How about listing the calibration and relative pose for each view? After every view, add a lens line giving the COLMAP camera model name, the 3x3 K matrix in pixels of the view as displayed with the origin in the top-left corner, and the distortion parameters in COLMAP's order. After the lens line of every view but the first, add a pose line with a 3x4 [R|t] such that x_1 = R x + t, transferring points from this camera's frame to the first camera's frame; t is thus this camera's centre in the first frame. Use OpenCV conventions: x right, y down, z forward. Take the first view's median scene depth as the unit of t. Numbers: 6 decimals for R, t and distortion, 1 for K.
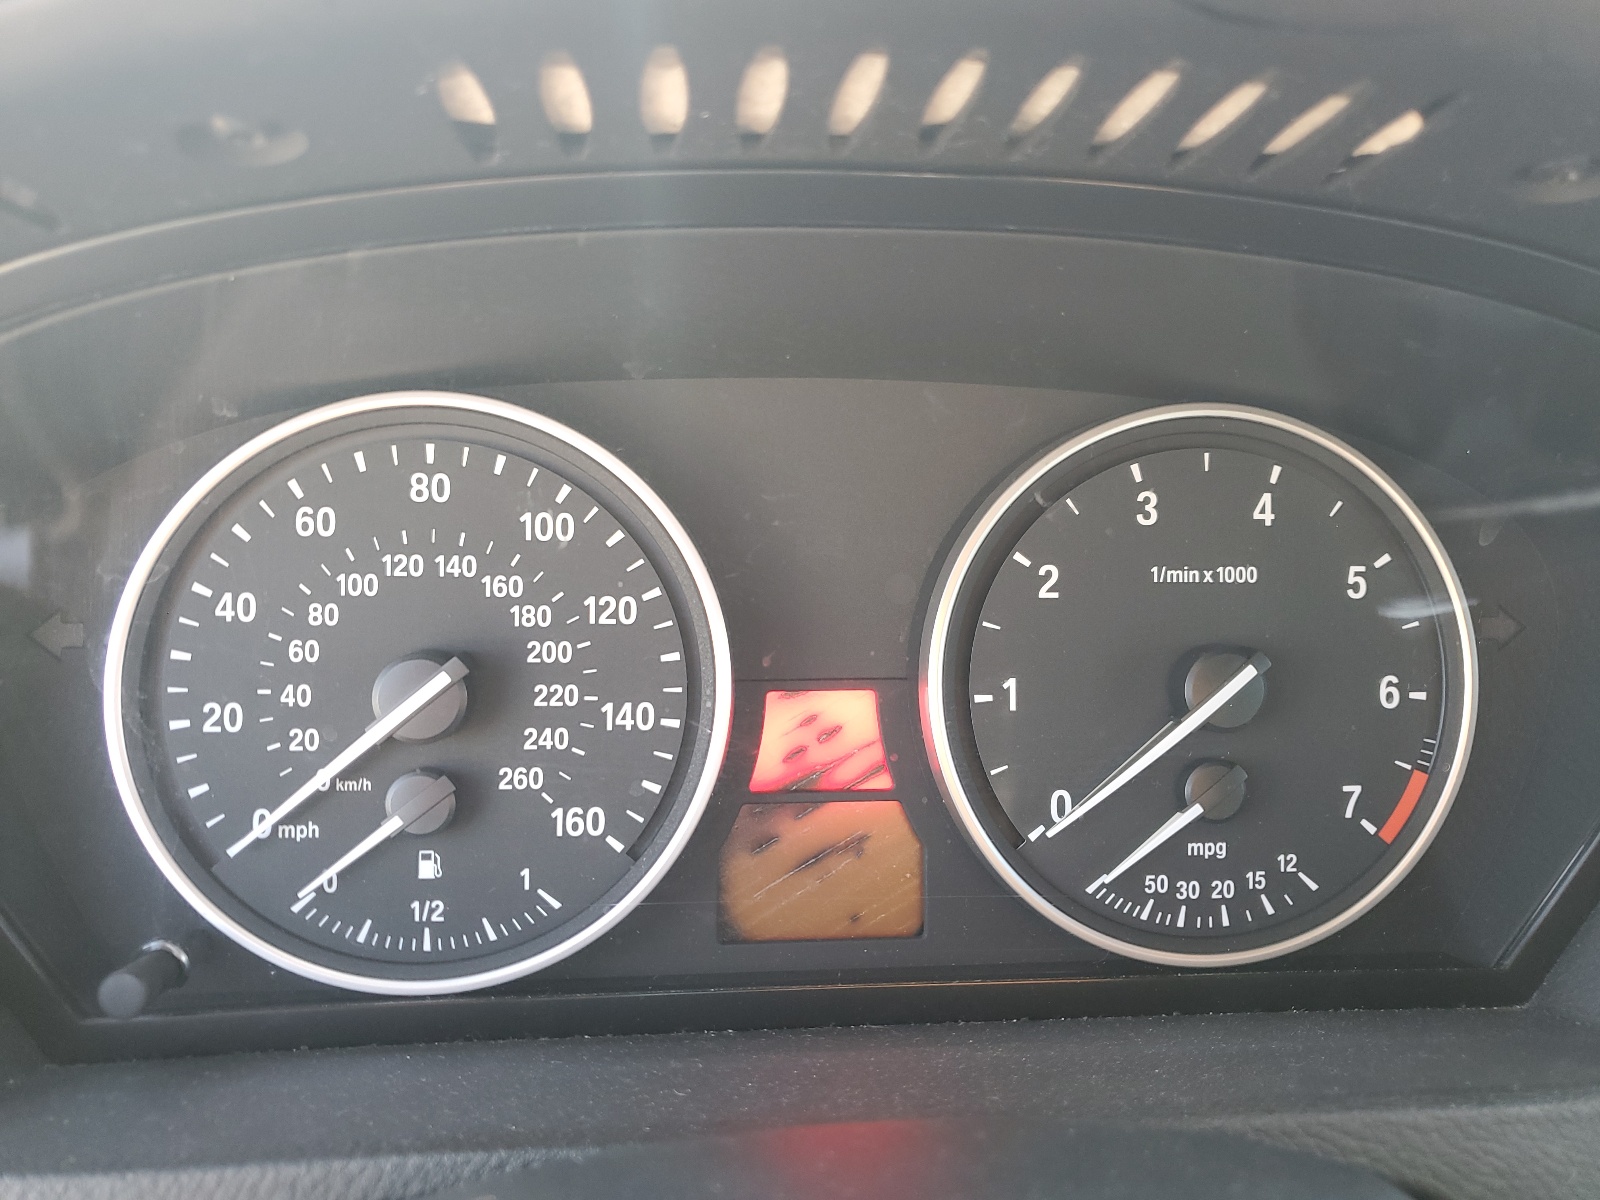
lens RADIAL K [[1218.5, 0, 800.8], [0, 1218.5, 599.1], [0, 0, 1]] dist [-0.006989, -0.001690]
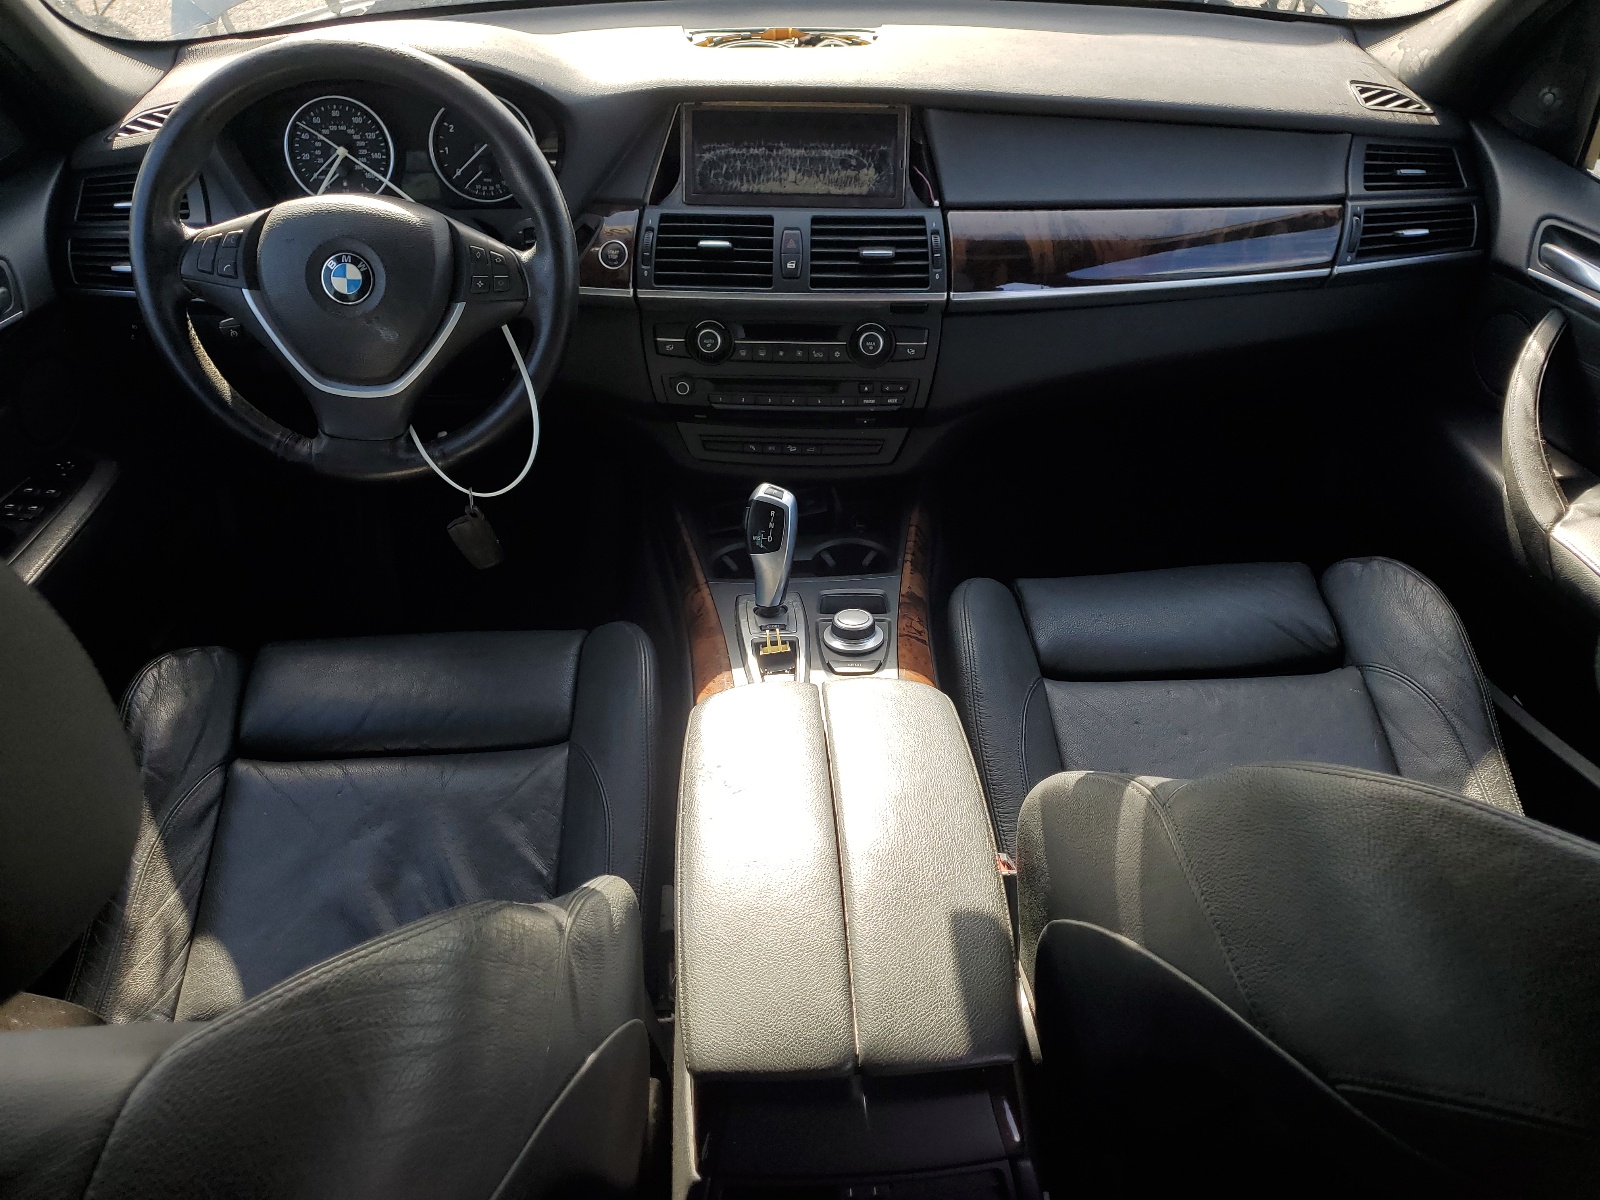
lens RADIAL K [[1218.5, 0, 802.8], [0, 1218.5, 596.3], [0, 0, 1]] dist [-0.006989, -0.001690]
pose [[0.934639, -0.140592, 0.326624, -0.422188], [0.010969, 0.929484, 0.368699, -0.061817], [-0.355428, -0.341018, 0.870274, -5.298245]]
